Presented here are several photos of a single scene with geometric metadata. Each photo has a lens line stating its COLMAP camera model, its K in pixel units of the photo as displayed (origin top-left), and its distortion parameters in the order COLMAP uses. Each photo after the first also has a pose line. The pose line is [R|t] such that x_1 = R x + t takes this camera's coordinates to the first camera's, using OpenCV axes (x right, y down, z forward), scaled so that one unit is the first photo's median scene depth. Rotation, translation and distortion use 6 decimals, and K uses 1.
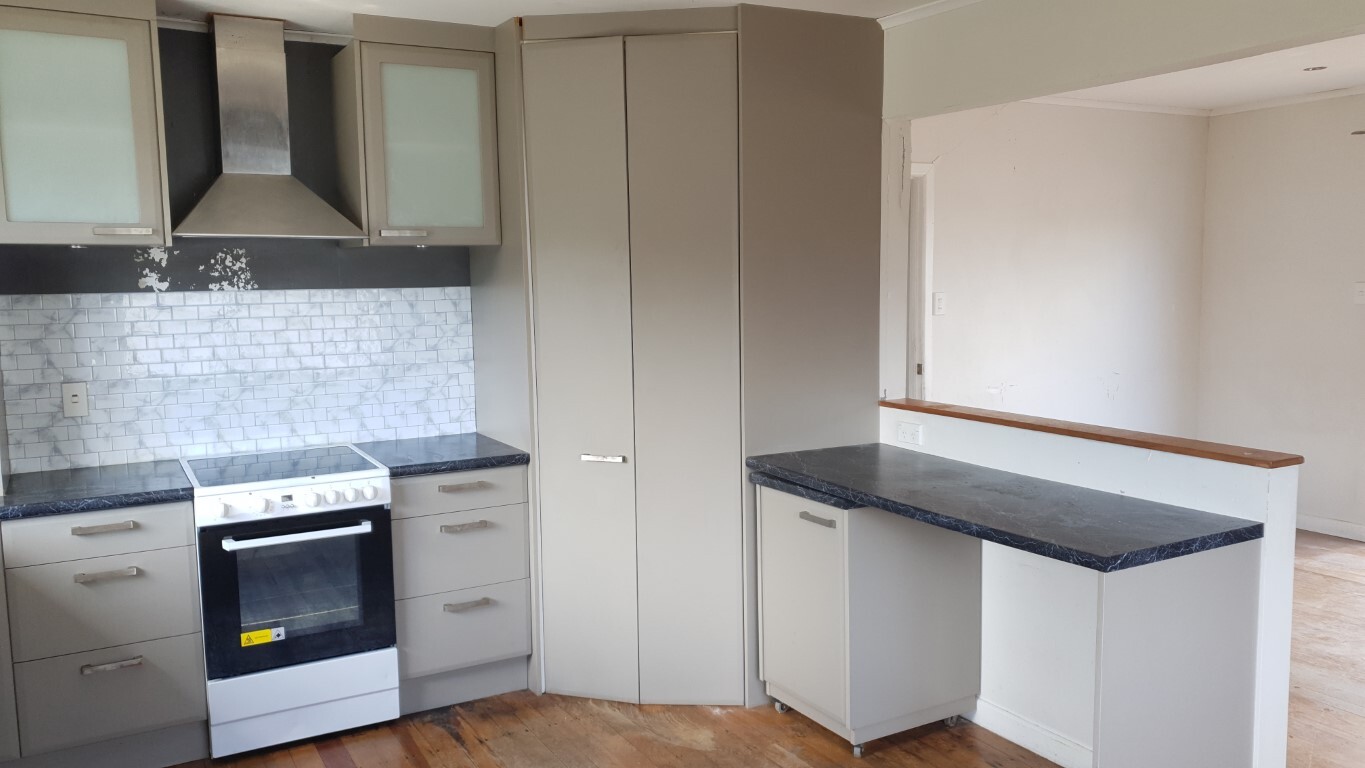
lens RADIAL K [[1060.9, 0, 685.2], [0, 1060.9, 383.5], [0, 0, 1]] dist [0.045209, -0.022967]
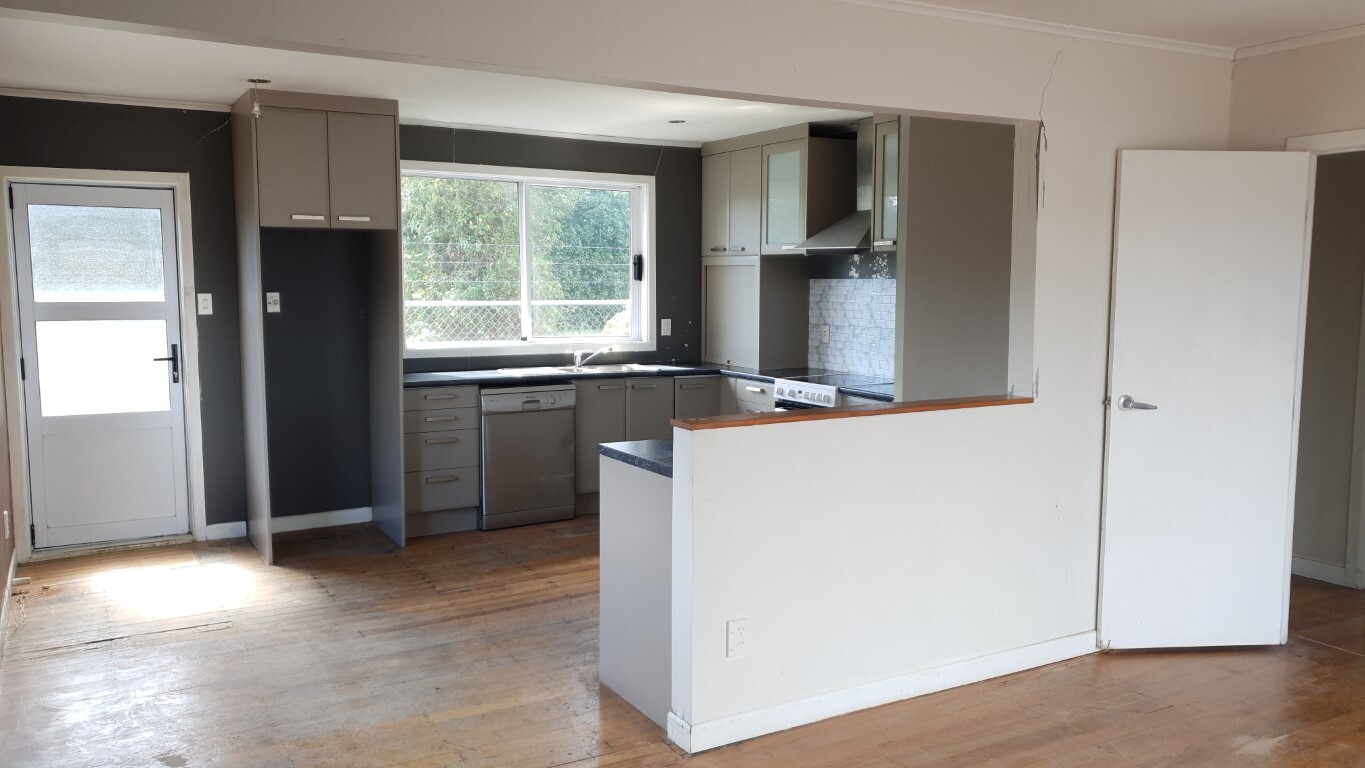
lens RADIAL K [[1060.9, 0, 689.2], [0, 1060.9, 380.7], [0, 0, 1]] dist [0.045209, -0.022967]
pose [[0.026043, 0.114537, -0.993078, 1.294629], [-0.105866, 0.988144, 0.111192, -0.085769], [0.994039, 0.102237, 0.037860, 0.679910]]
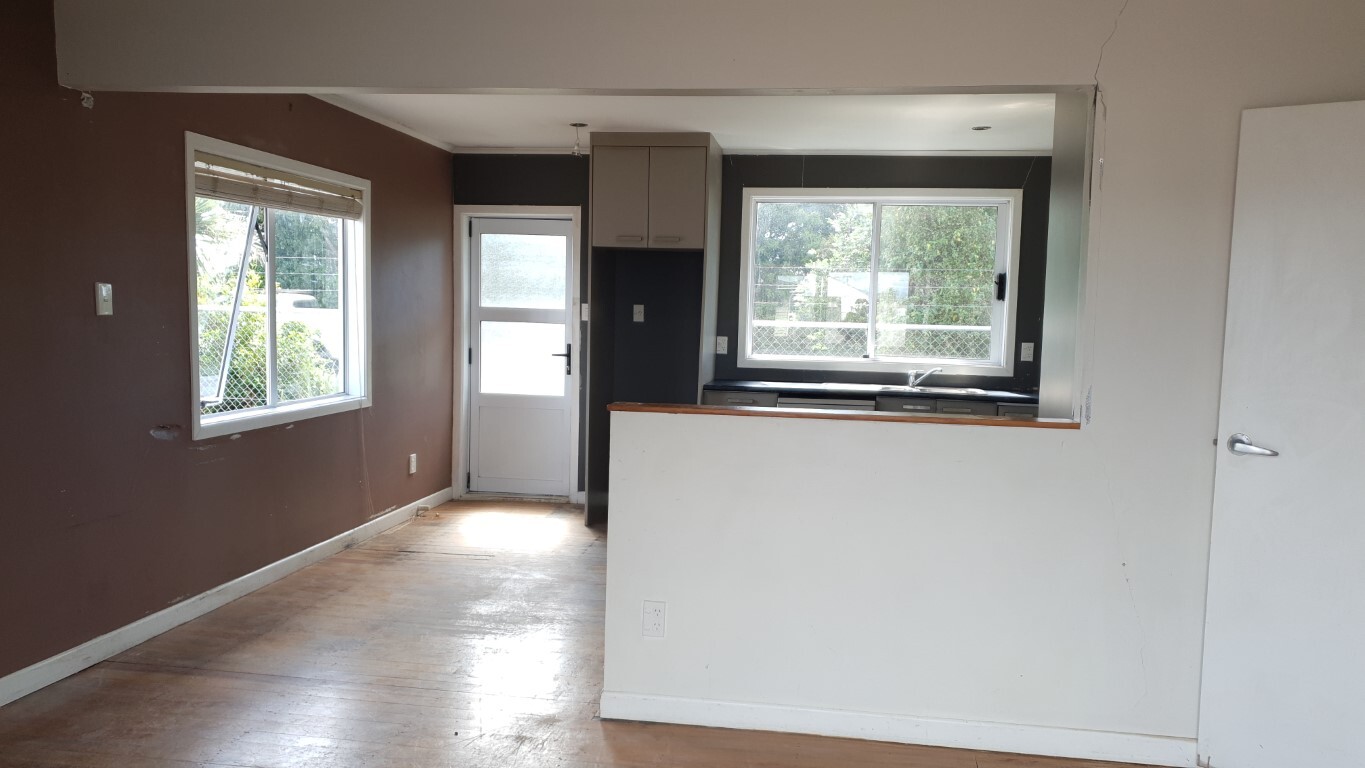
lens RADIAL K [[1060.9, 0, 687.8], [0, 1060.9, 391.7], [0, 0, 1]] dist [0.045209, -0.022967]
pose [[-0.602536, 0.063199, -0.795585, 1.123843], [-0.096557, 0.983765, 0.151274, -0.114309], [0.792229, 0.167967, -0.586652, 1.343083]]
